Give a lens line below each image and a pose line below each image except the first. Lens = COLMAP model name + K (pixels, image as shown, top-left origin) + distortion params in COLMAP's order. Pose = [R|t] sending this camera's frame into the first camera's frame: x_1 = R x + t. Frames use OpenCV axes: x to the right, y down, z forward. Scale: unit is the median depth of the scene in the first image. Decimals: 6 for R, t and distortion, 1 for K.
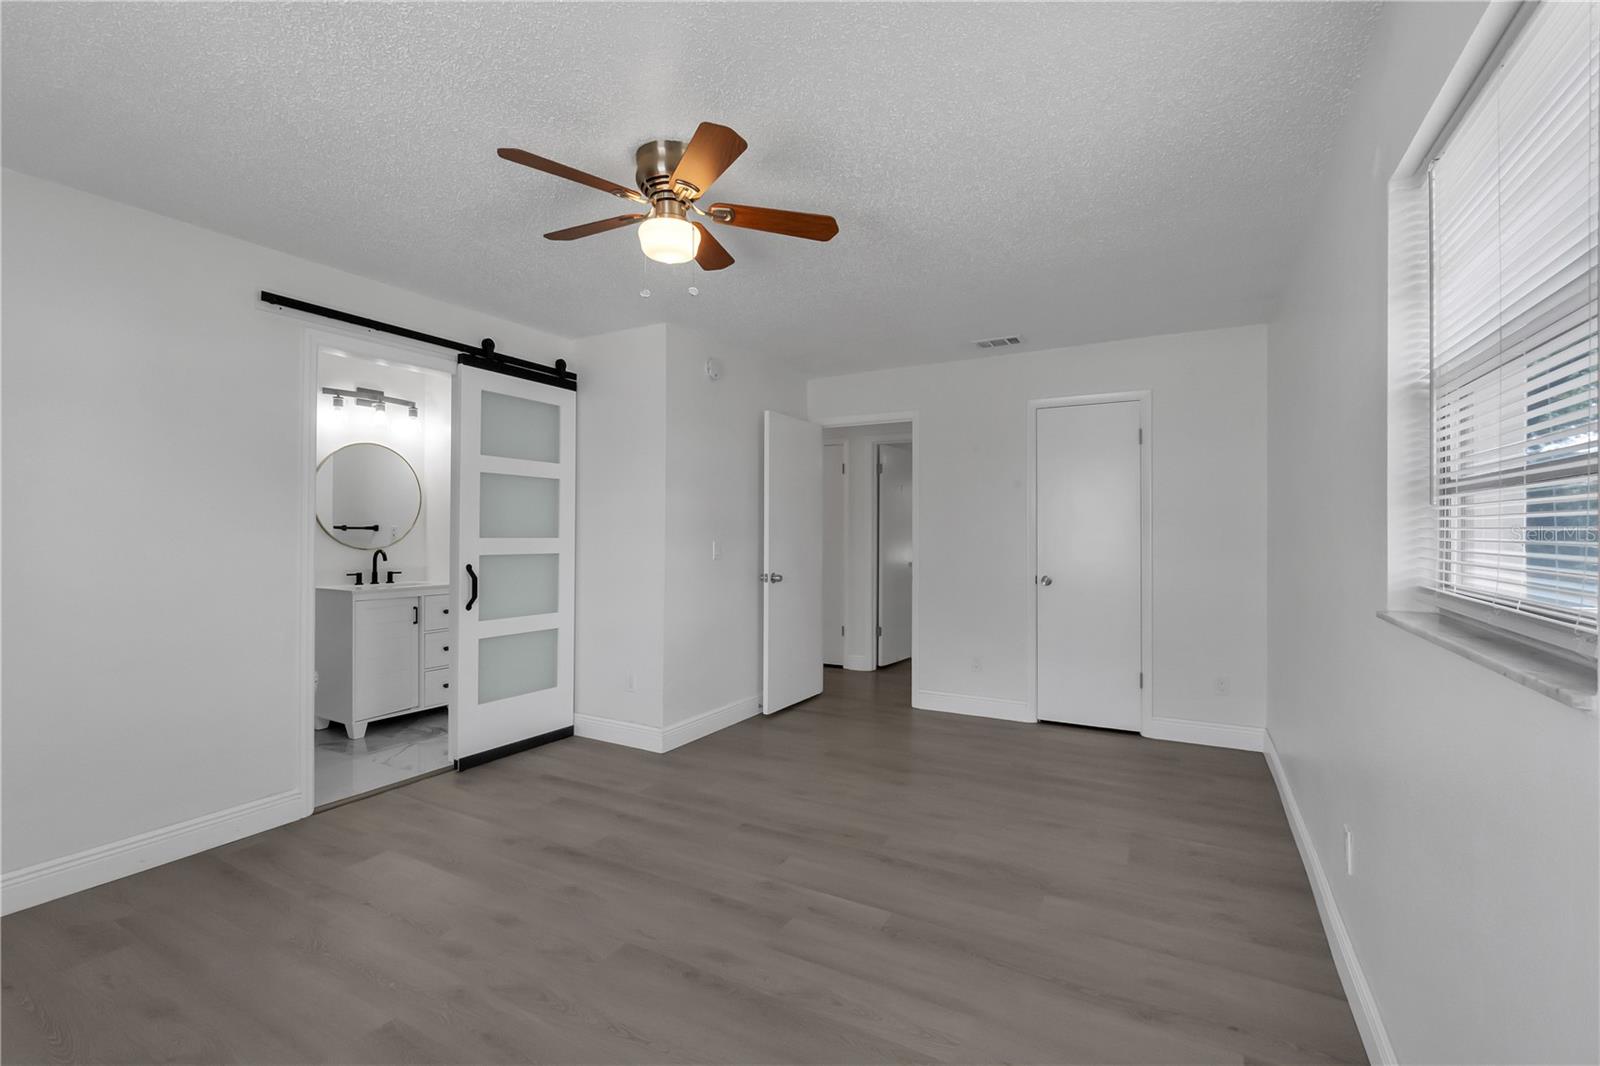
lens RADIAL K [[700.2, 0, 800.0], [0, 700.2, 533.0], [0, 0, 1]] dist [0.002415, 0.000208]
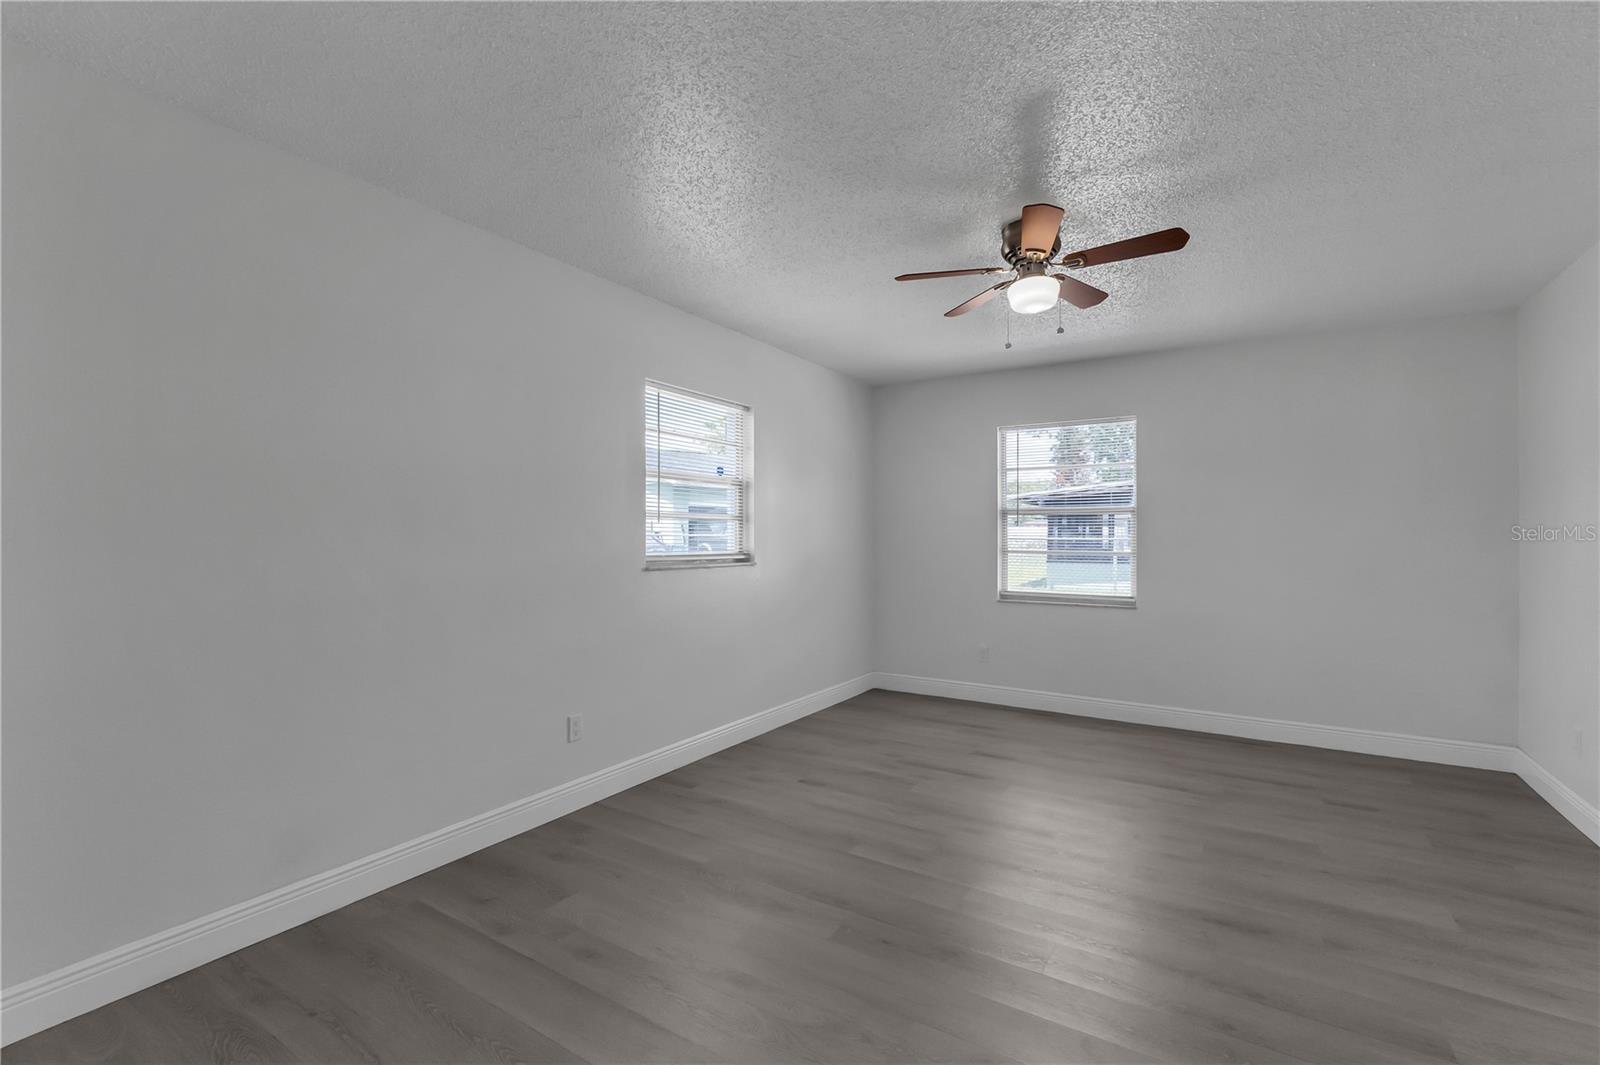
lens RADIAL K [[700.2, 0, 800.0], [0, 700.2, 532.5], [0, 0, 1]] dist [0.002415, 0.000208]
pose [[-0.998618, -0.006132, 0.052201, 0.147029], [-0.005952, 0.999976, 0.003600, -0.001104], [-0.052222, 0.003285, -0.998630, 2.062652]]
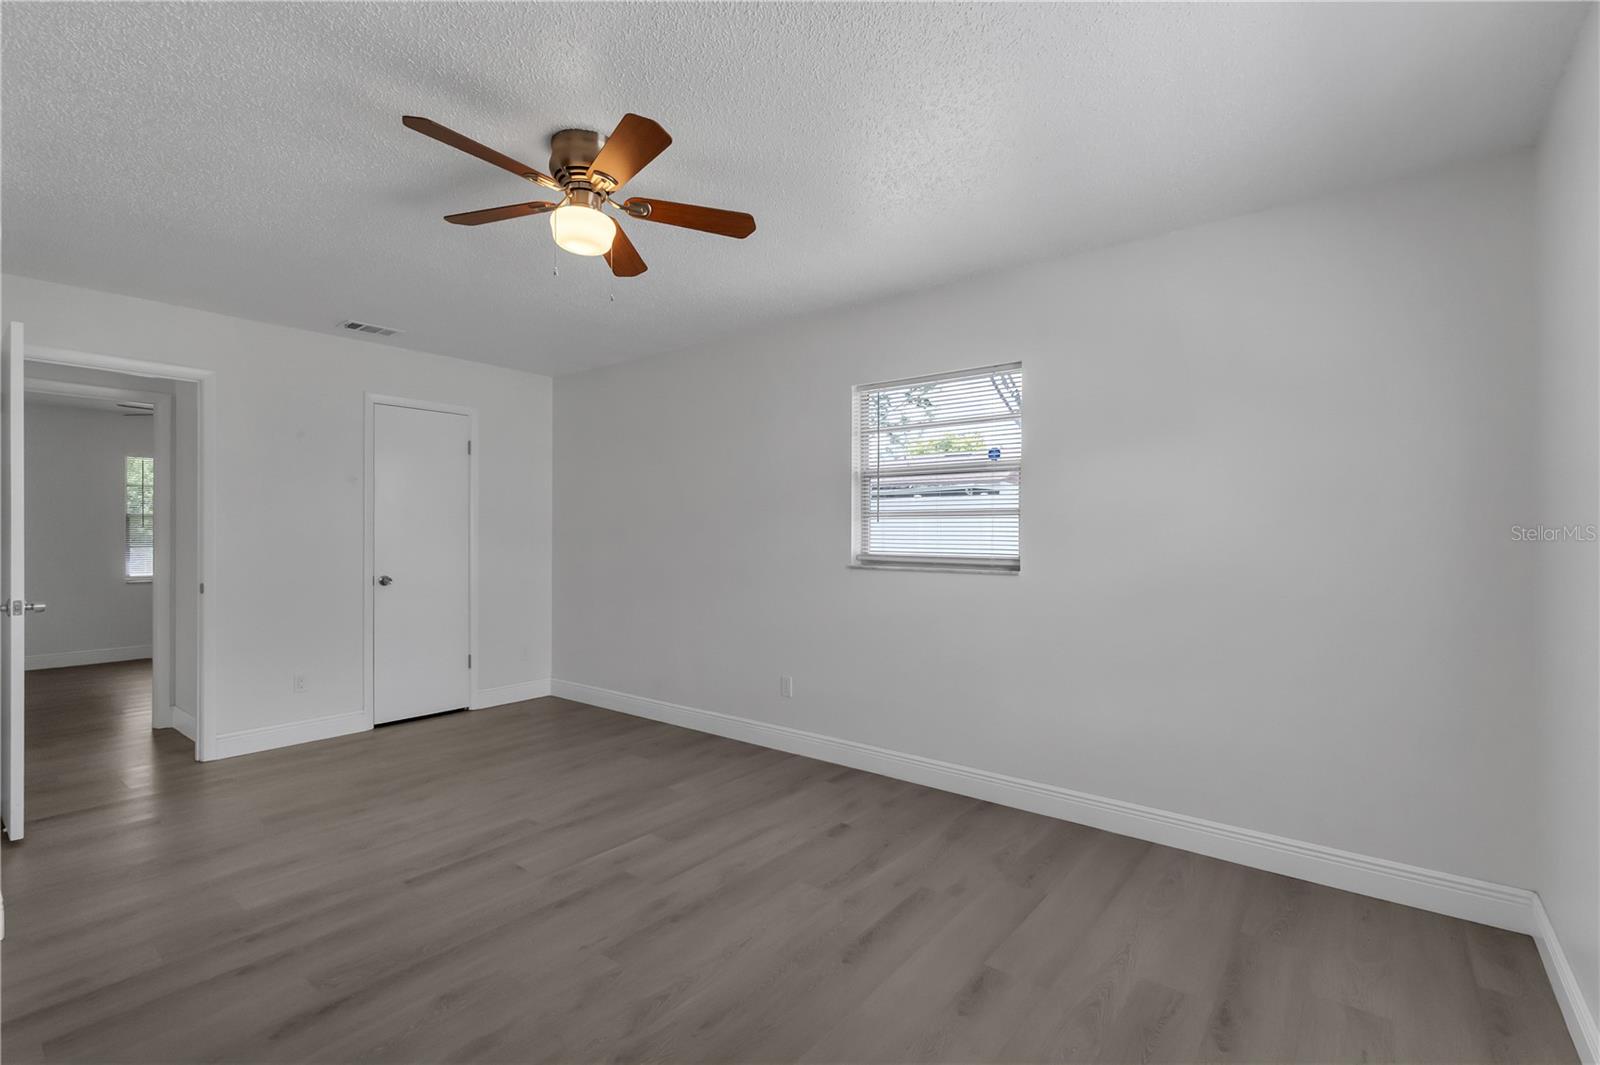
lens RADIAL K [[720.3, 0, 800.0], [0, 720.3, 532.5], [0, 0, 1]] dist [-0.012932, -0.000102]
pose [[0.160932, 0.002602, 0.986962, -1.026100], [0.003544, 0.999989, -0.003214, 0.011347], [-0.986959, 0.004015, 0.160921, 0.499392]]
